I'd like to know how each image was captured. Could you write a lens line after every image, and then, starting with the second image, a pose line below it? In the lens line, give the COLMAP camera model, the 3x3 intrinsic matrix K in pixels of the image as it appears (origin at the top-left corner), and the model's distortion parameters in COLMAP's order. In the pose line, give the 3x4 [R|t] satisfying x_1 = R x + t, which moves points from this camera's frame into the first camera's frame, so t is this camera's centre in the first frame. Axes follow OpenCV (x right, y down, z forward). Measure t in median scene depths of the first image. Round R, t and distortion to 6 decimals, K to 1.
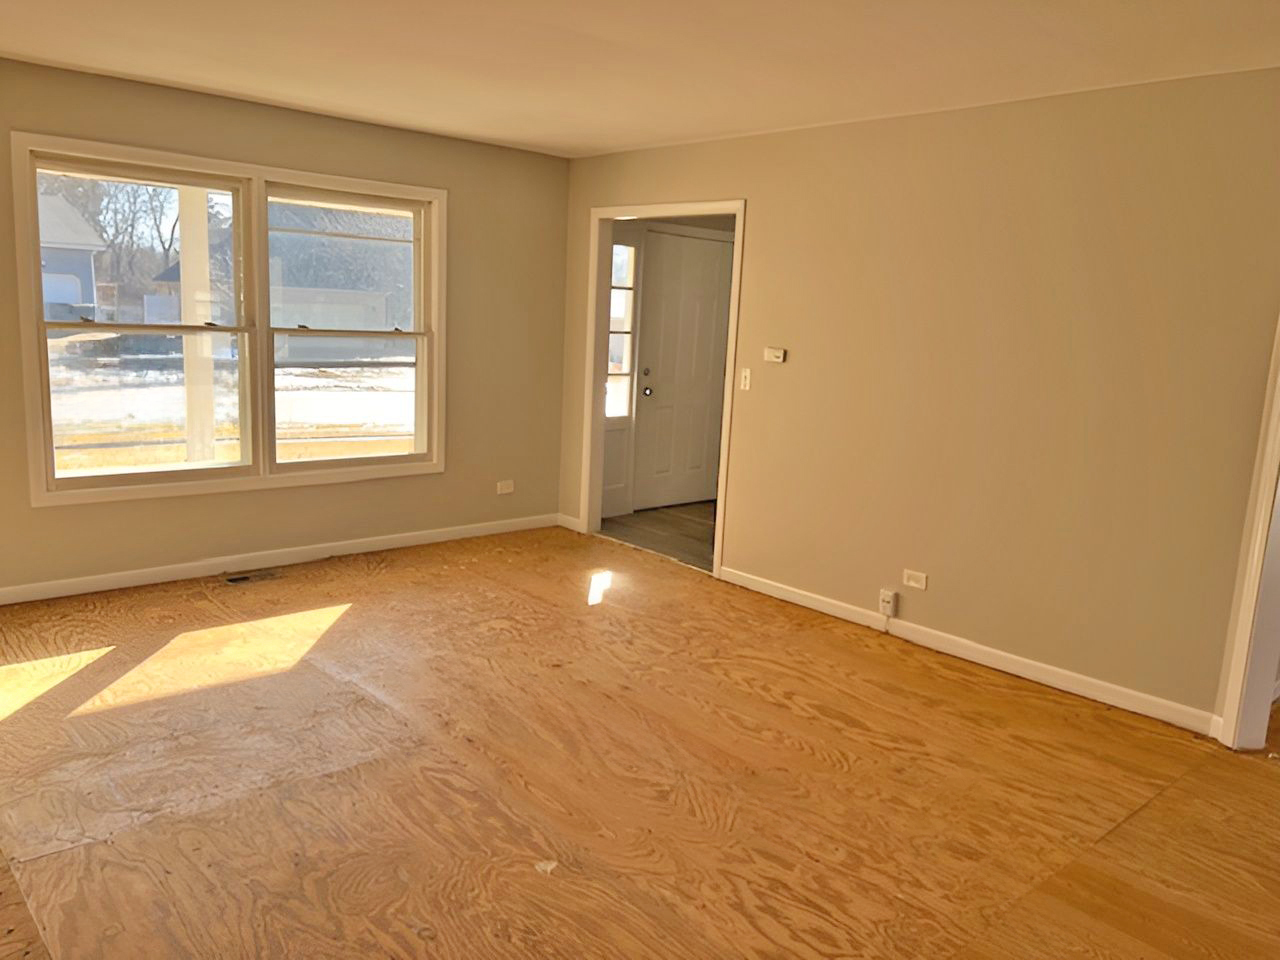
lens RADIAL K [[998.4, 0, 611.7], [0, 998.4, 481.5], [0, 0, 1]] dist [0.020190, -0.039041]
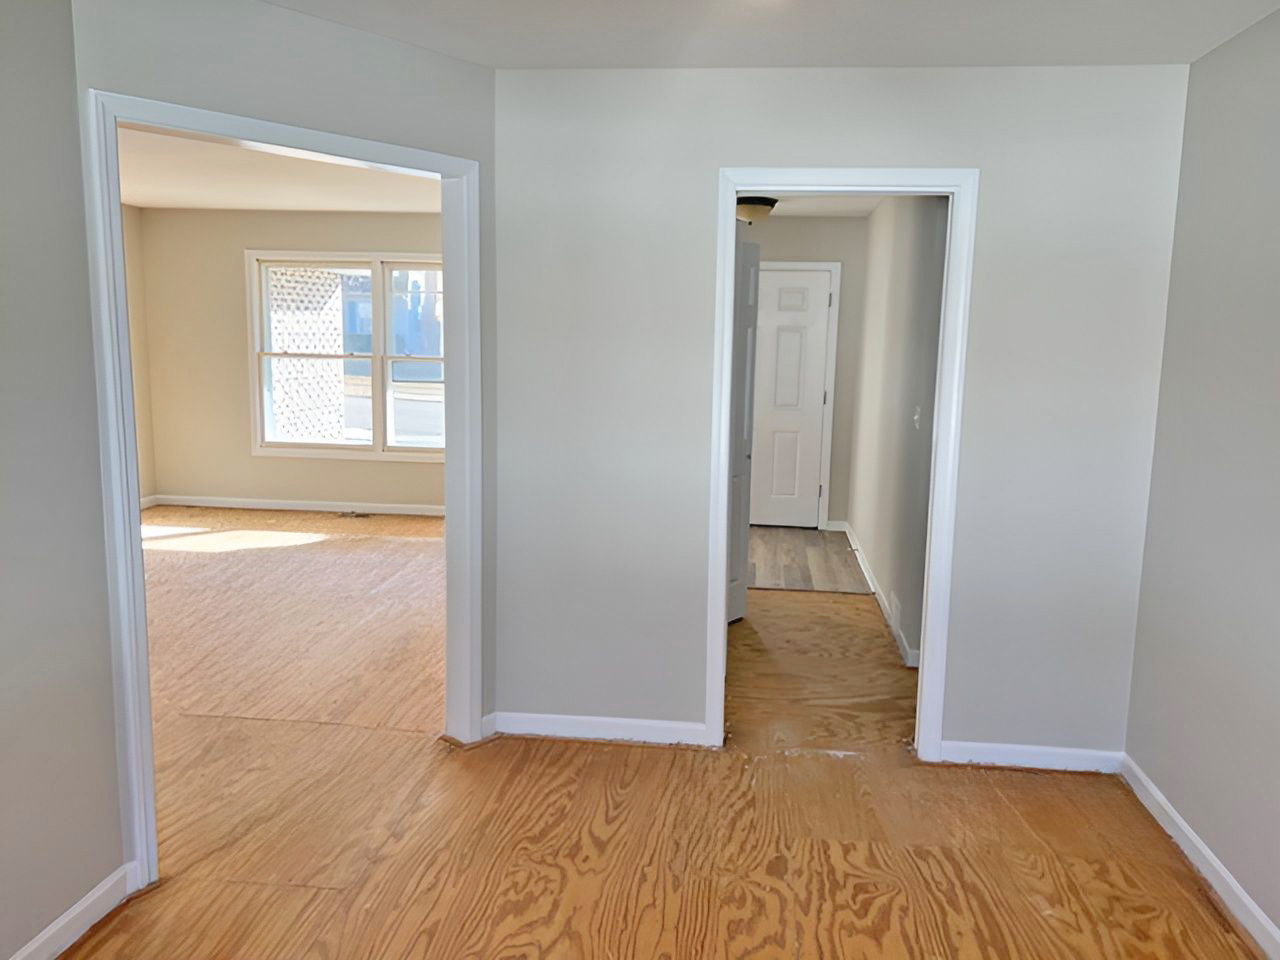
lens RADIAL K [[967.3, 0, 665.6], [0, 967.3, 480.2], [0, 0, 1]] dist [0.046255, -0.070918]
pose [[0.686777, 0.088253, -0.721491, 1.166955], [-0.124577, 0.992206, 0.002784, -0.026631], [0.716113, 0.087969, 0.692418, 0.328206]]
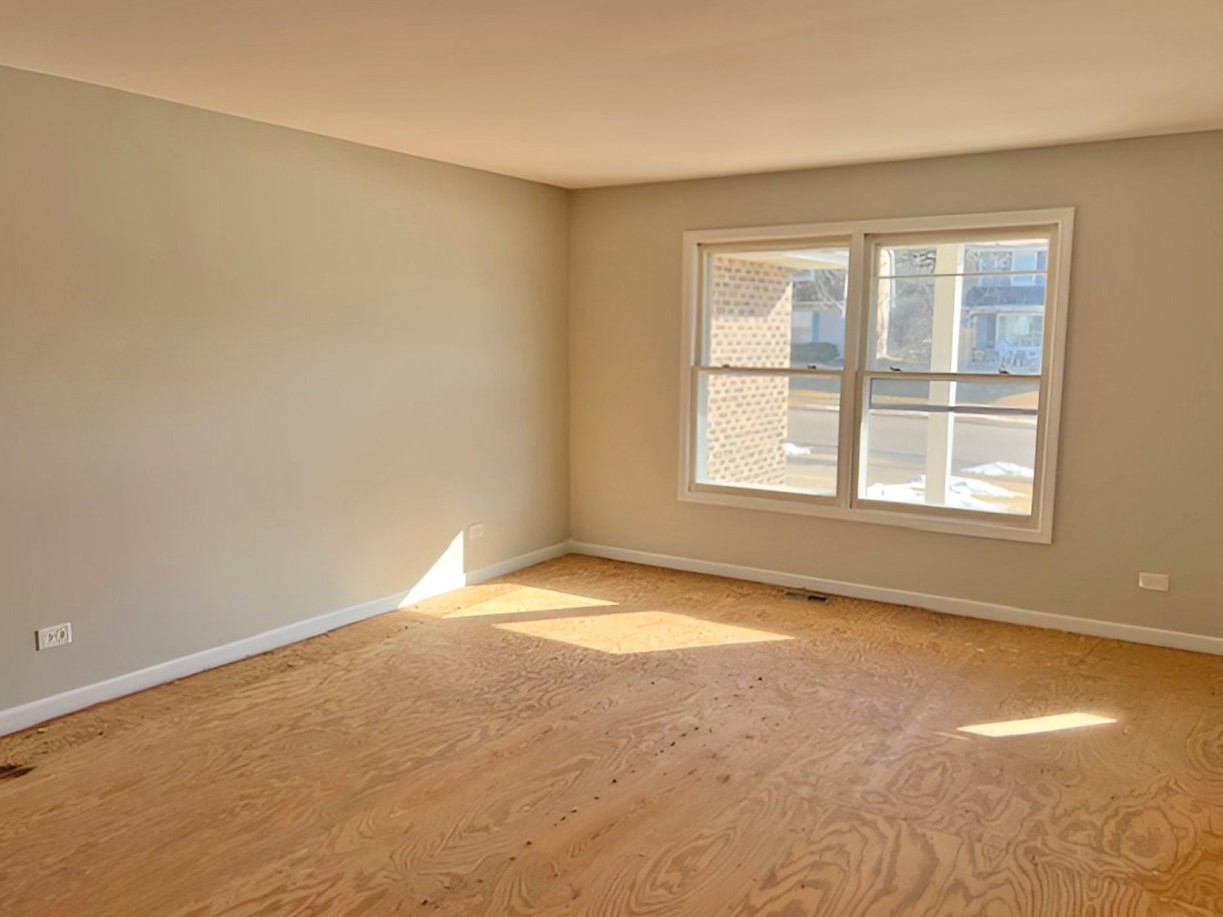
lens RADIAL K [[946.3, 0, 606.9], [0, 946.3, 473.8], [0, 0, 1]] dist [0.033899, -0.003601]
pose [[0.266905, 0.101250, -0.958389, 0.625482], [-0.160154, 0.985298, 0.059491, -0.070753], [0.950322, 0.137611, 0.279196, 0.534831]]
